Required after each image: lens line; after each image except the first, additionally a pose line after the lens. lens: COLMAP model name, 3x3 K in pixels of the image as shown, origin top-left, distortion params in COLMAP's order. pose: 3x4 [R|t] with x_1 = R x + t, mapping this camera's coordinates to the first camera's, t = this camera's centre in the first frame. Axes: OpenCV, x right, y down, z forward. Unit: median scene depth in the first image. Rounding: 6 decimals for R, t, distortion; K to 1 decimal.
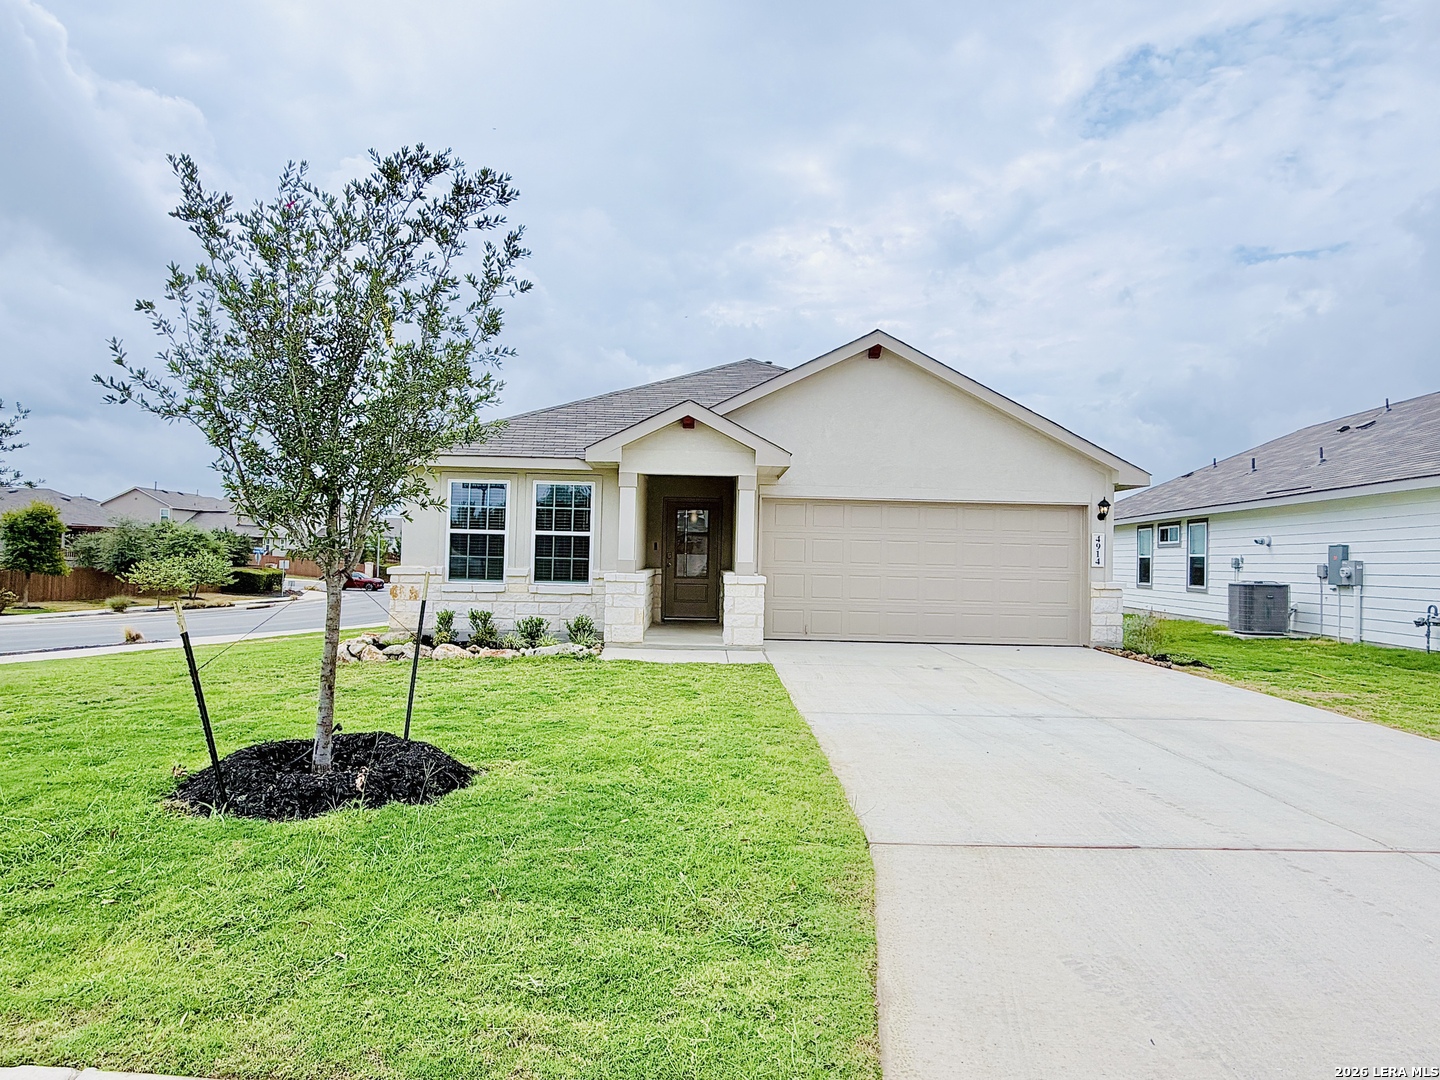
lens RADIAL K [[849.9, 0, 725.0], [0, 849.9, 529.2], [0, 0, 1]] dist [-0.006011, -0.000835]
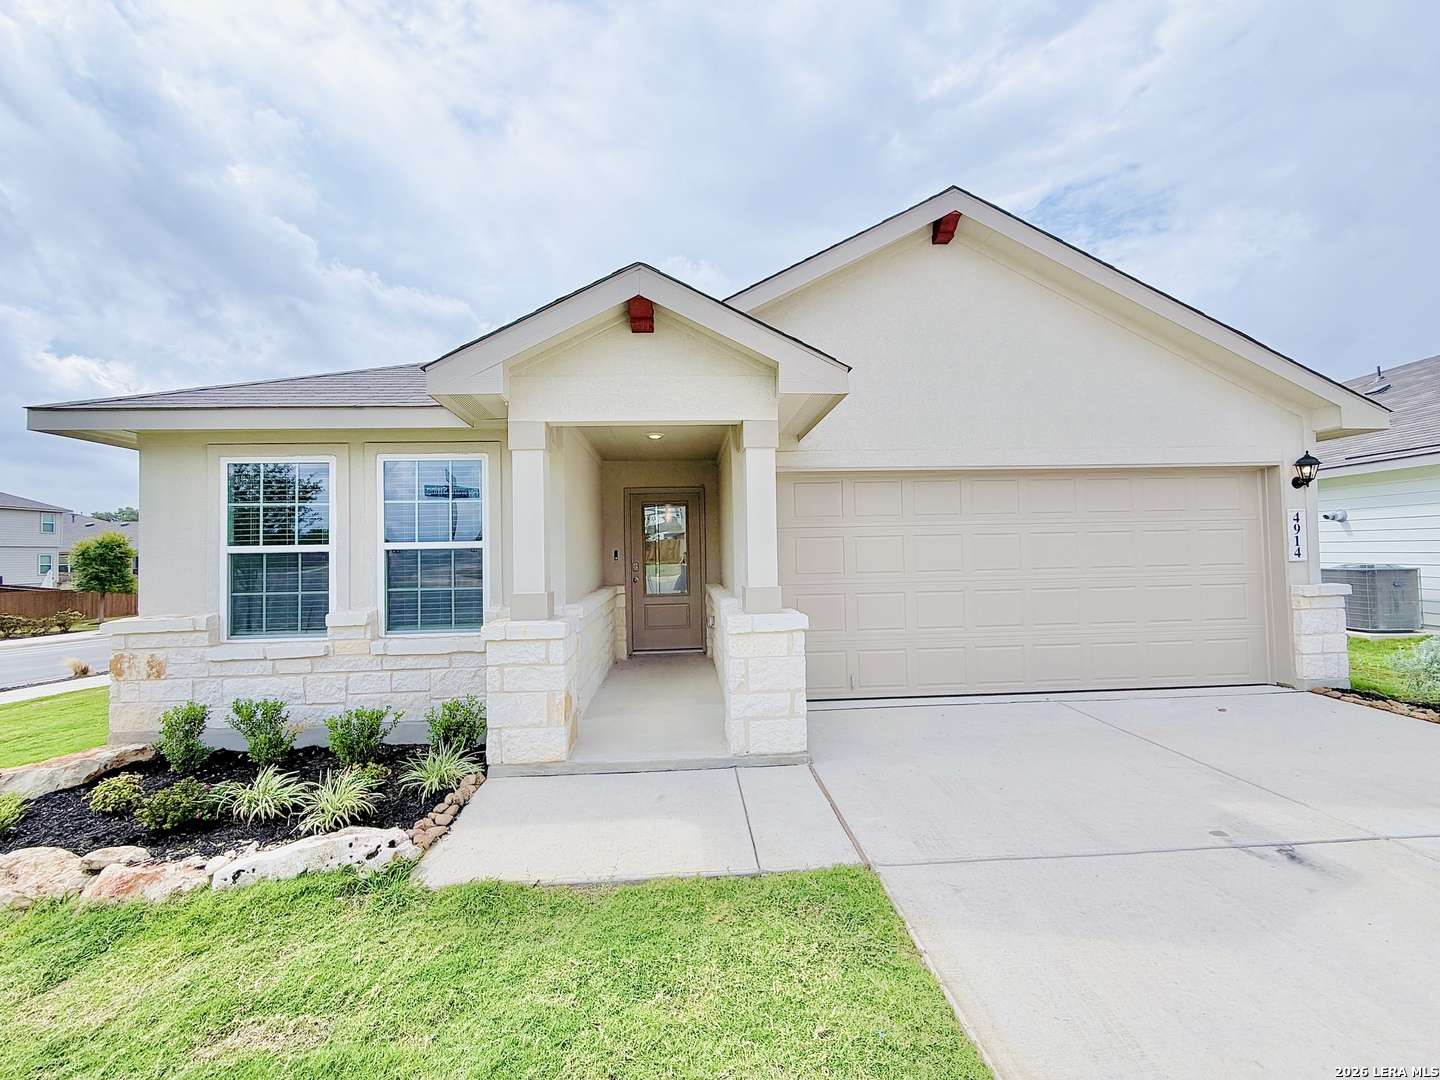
lens RADIAL K [[578.5, 0, 717.7], [0, 578.5, 519.1], [0, 0, 1]] dist [-0.002245, 0.000326]
pose [[0.998360, -0.041592, 0.039338, -0.014569], [0.042391, 0.998907, -0.019703, 0.002848], [-0.038475, 0.021338, 0.999032, 0.584696]]
